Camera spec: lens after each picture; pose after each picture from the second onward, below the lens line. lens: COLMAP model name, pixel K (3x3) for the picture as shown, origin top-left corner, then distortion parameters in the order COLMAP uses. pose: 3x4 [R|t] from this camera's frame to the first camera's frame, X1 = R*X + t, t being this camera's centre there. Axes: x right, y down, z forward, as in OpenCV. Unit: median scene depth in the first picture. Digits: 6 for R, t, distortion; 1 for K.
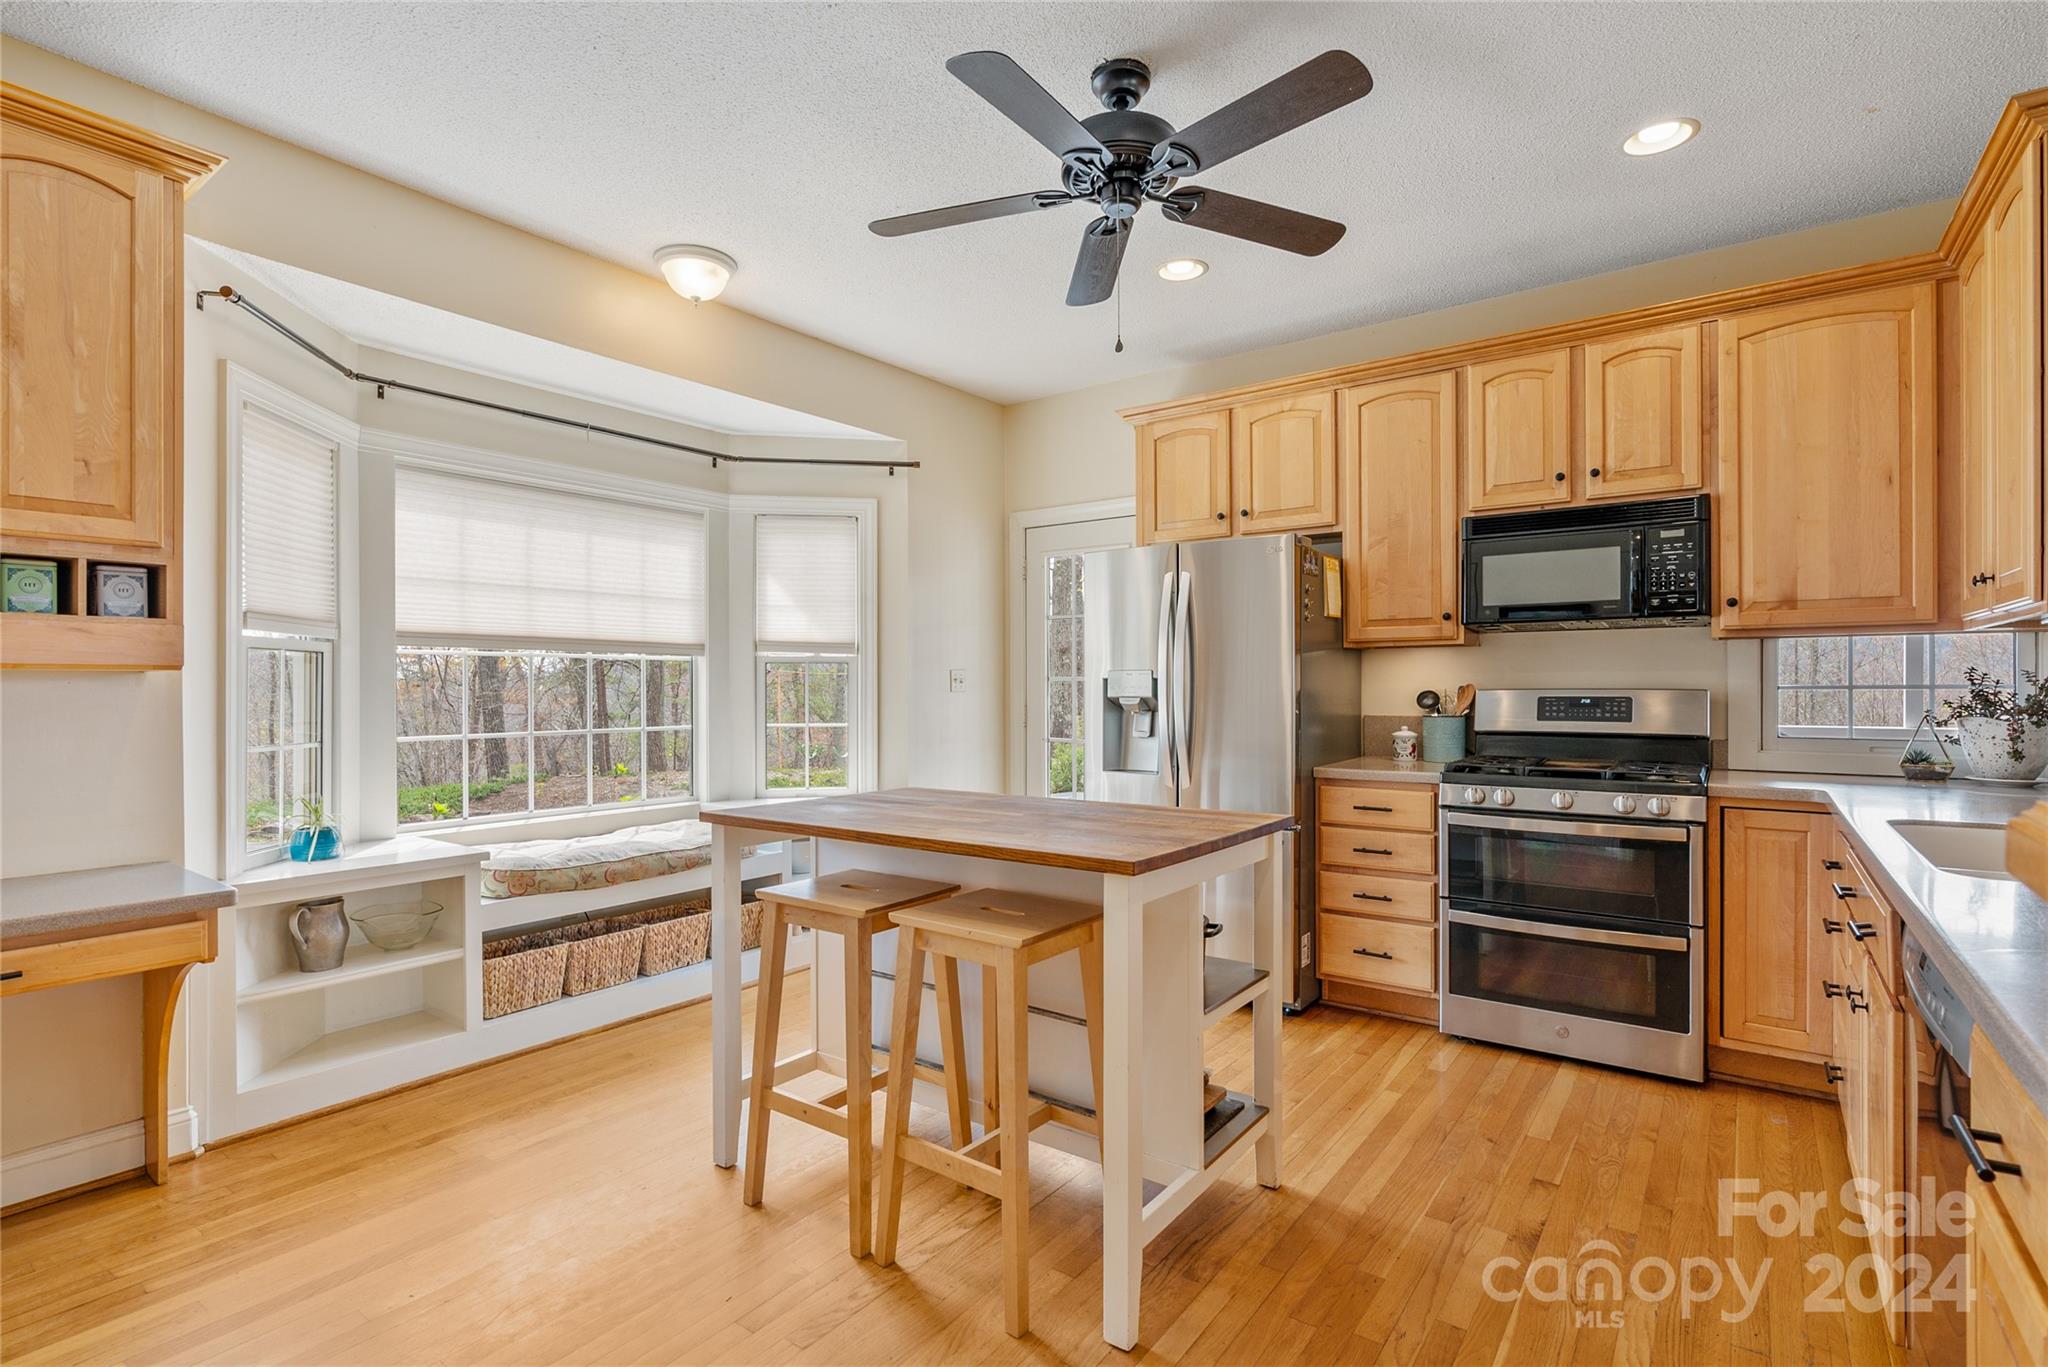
lens RADIAL K [[977.5, 0, 1027.6], [0, 977.5, 691.9], [0, 0, 1]] dist [0.000849, 0.000358]
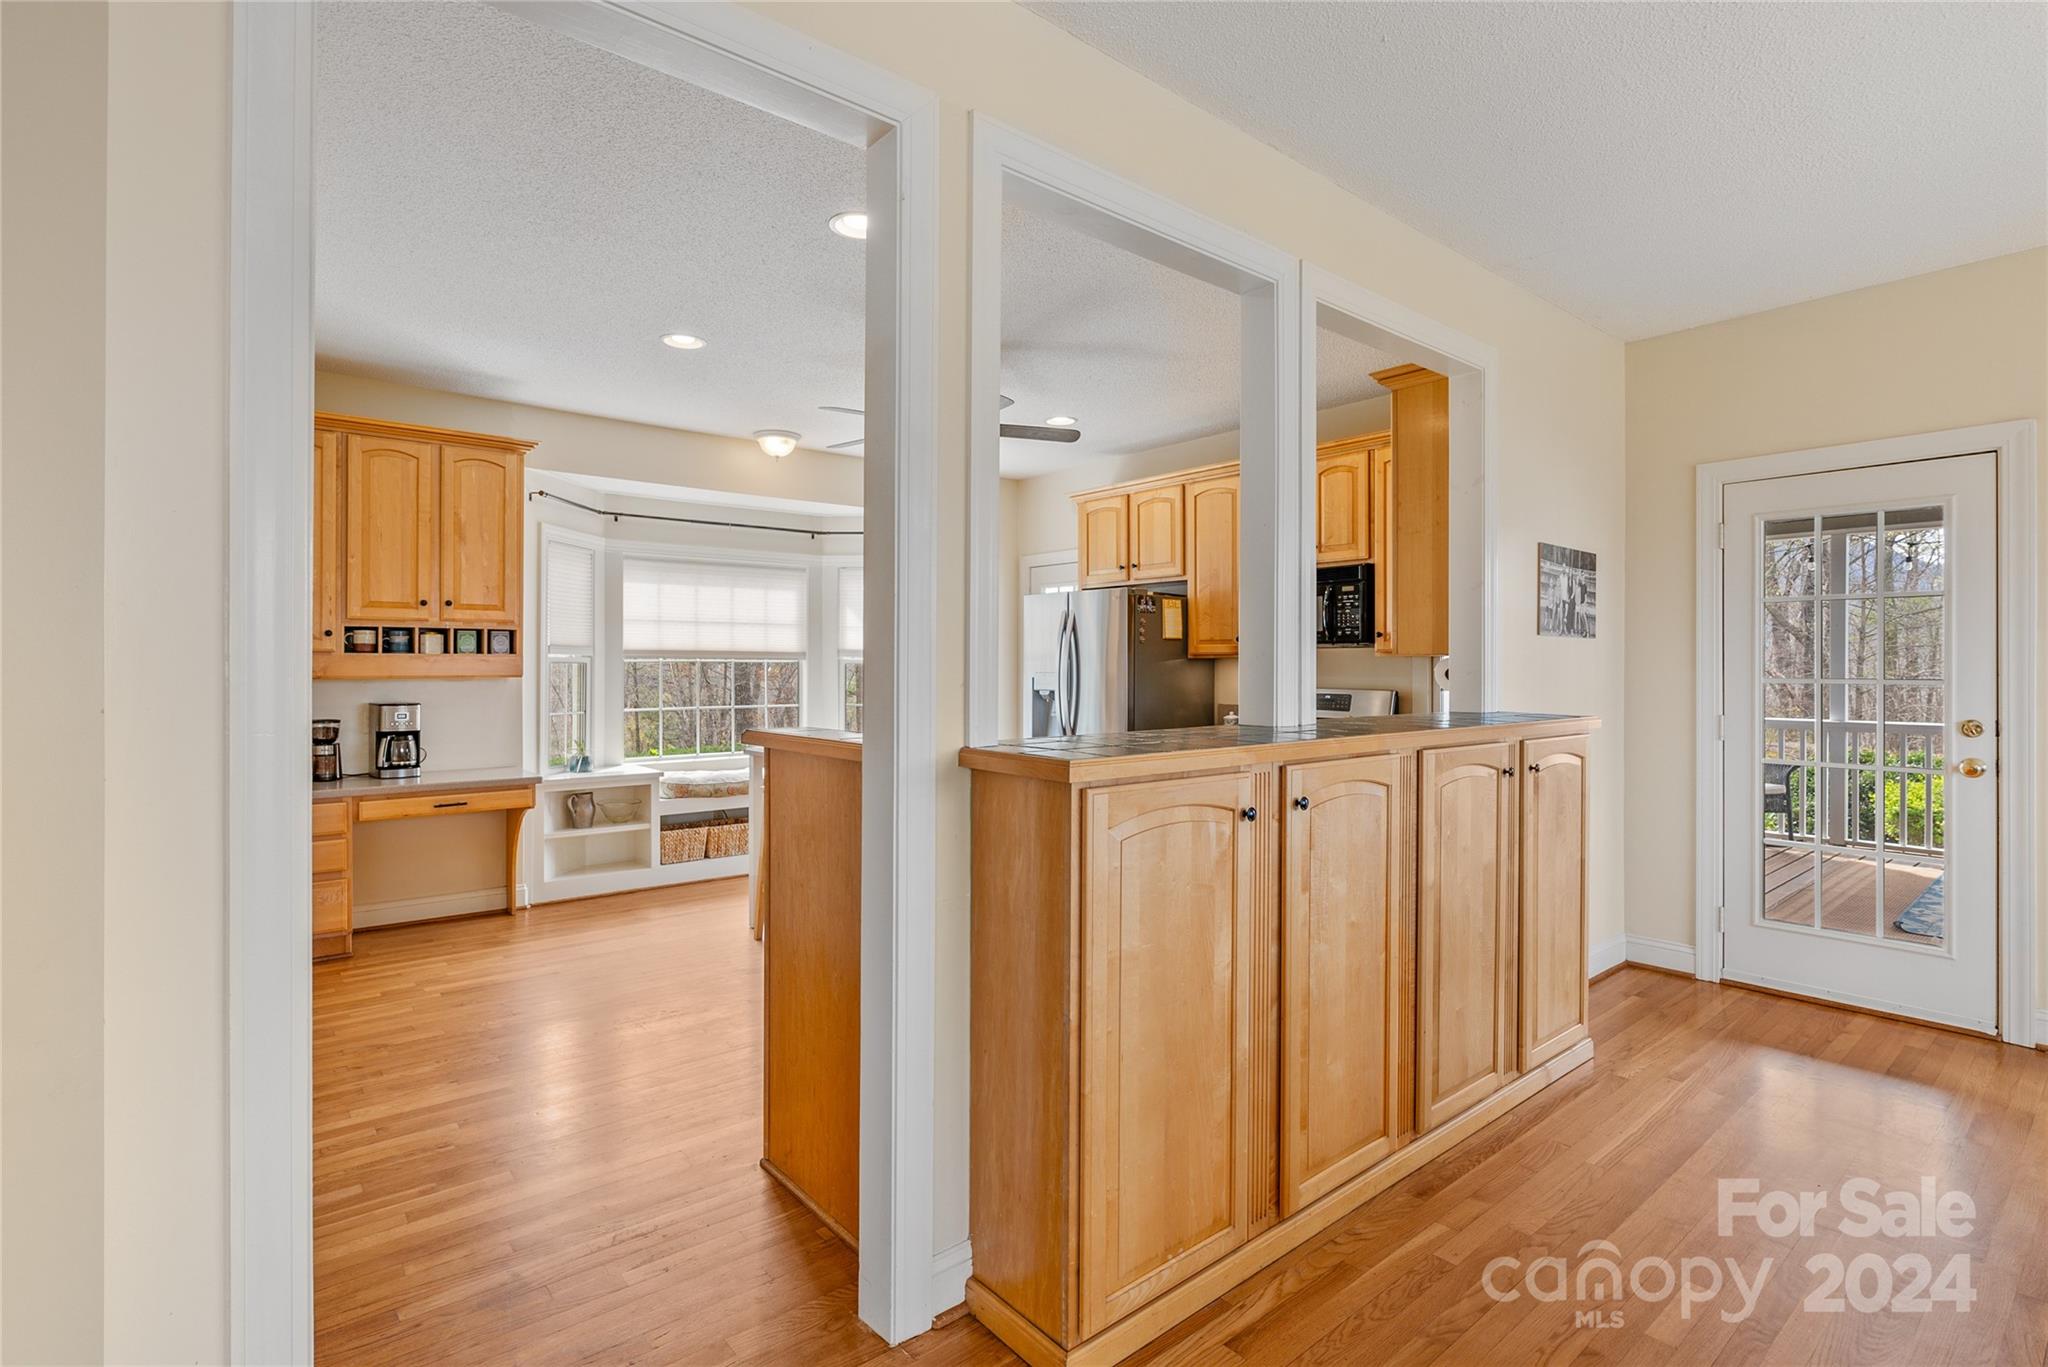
lens RADIAL K [[977.5, 0, 1019.4], [0, 977.5, 671.4], [0, 0, 1]] dist [0.000849, 0.000358]
pose [[0.970633, 0.006398, -0.240481, 0.540250], [-0.006053, 0.999979, 0.002172, -0.034306], [0.240489, -0.000653, 0.970652, -0.624336]]
